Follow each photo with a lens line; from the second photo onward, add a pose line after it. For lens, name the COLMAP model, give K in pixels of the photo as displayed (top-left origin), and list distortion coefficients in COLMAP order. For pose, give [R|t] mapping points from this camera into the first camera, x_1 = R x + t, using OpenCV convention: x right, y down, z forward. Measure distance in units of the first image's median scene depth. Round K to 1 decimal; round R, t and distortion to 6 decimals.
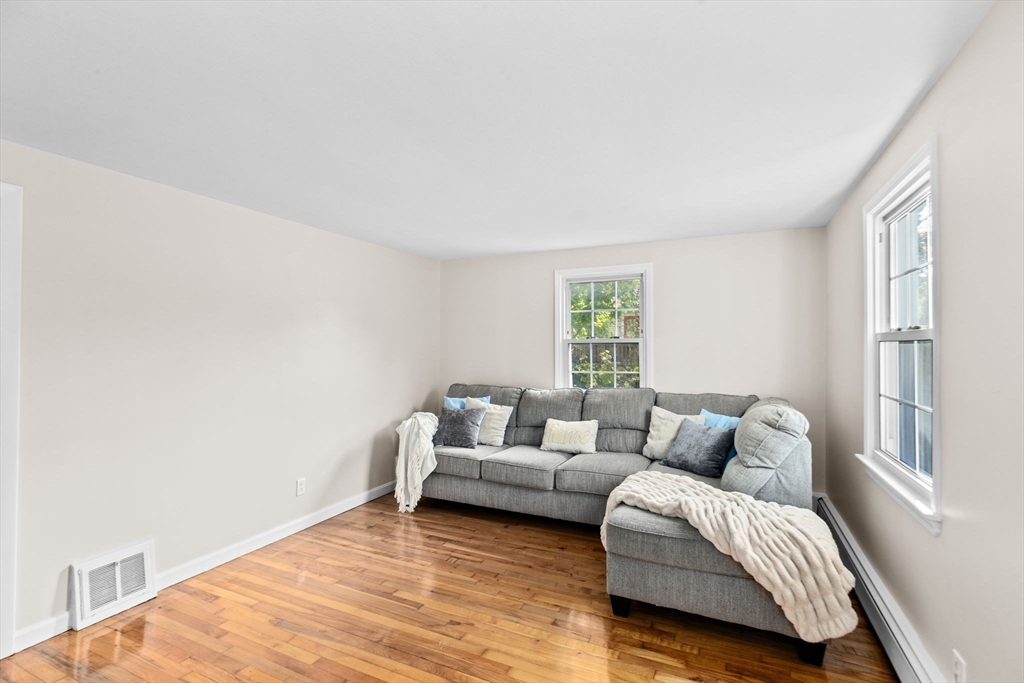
lens RADIAL K [[461.2, 0, 518.6], [0, 461.2, 340.6], [0, 0, 1]] dist [-0.006840, 0.003595]
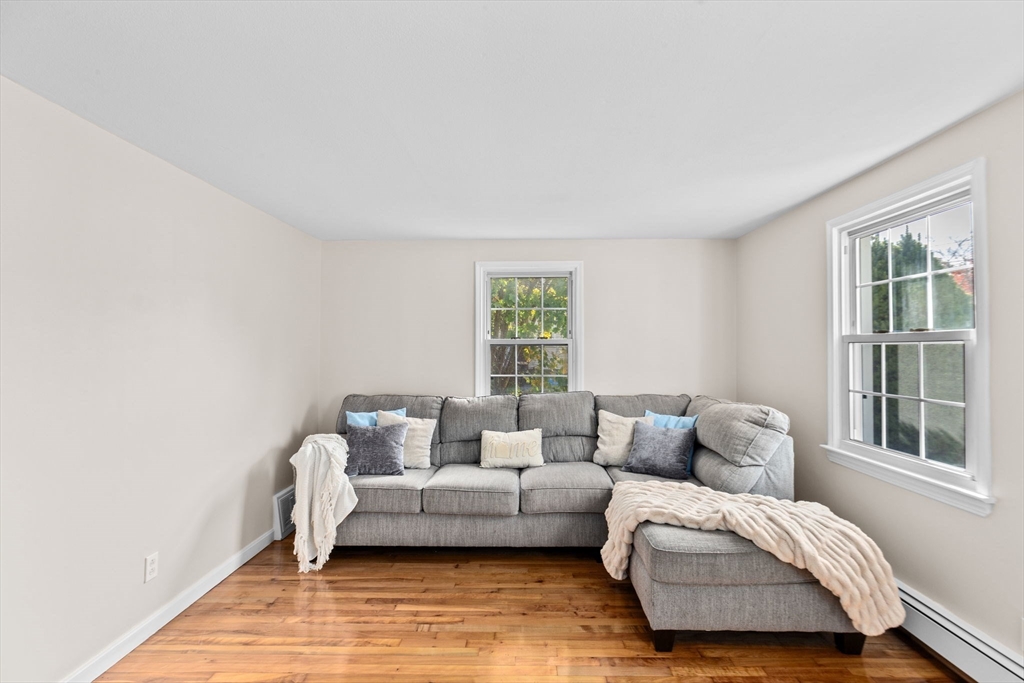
lens RADIAL K [[461.2, 0, 518.6], [0, 461.2, 340.6], [0, 0, 1]] dist [-0.006840, 0.003595]
pose [[0.911753, 0.007301, 0.410674, -0.270655], [-0.005109, 0.999966, -0.006435, 0.005317], [-0.410707, 0.003769, 0.911760, 0.206629]]
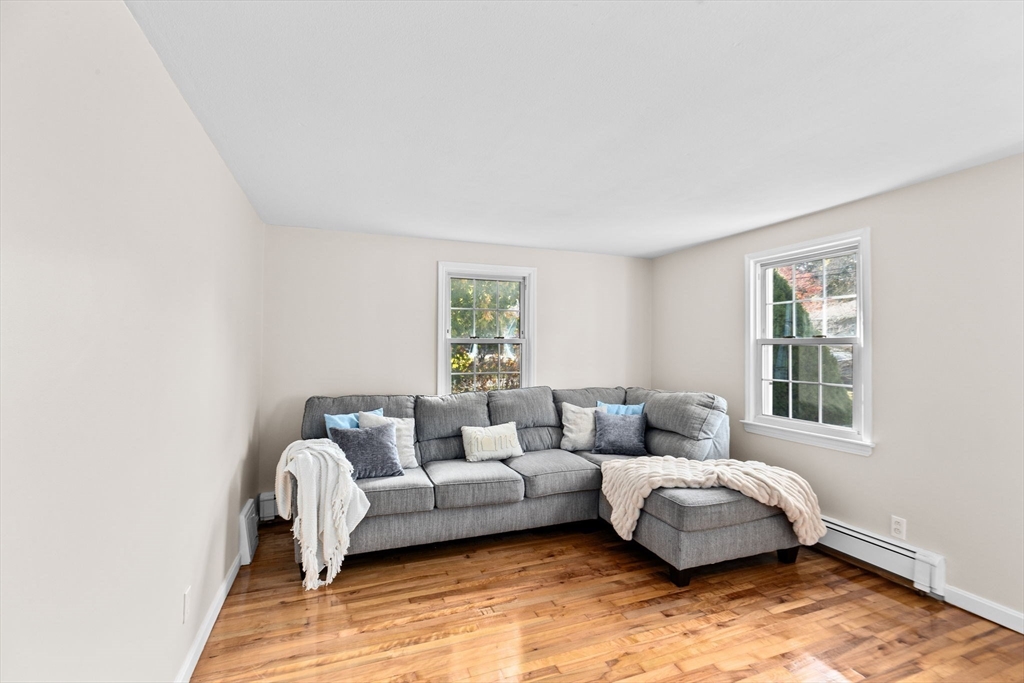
lens RADIAL K [[461.2, 0, 518.6], [0, 461.2, 340.6], [0, 0, 1]] dist [-0.006840, 0.003595]
pose [[0.691324, 0.016678, 0.722353, -0.593812], [-0.014527, 0.999852, -0.009182, 0.009566], [-0.722399, -0.004146, 0.691464, 0.348439]]
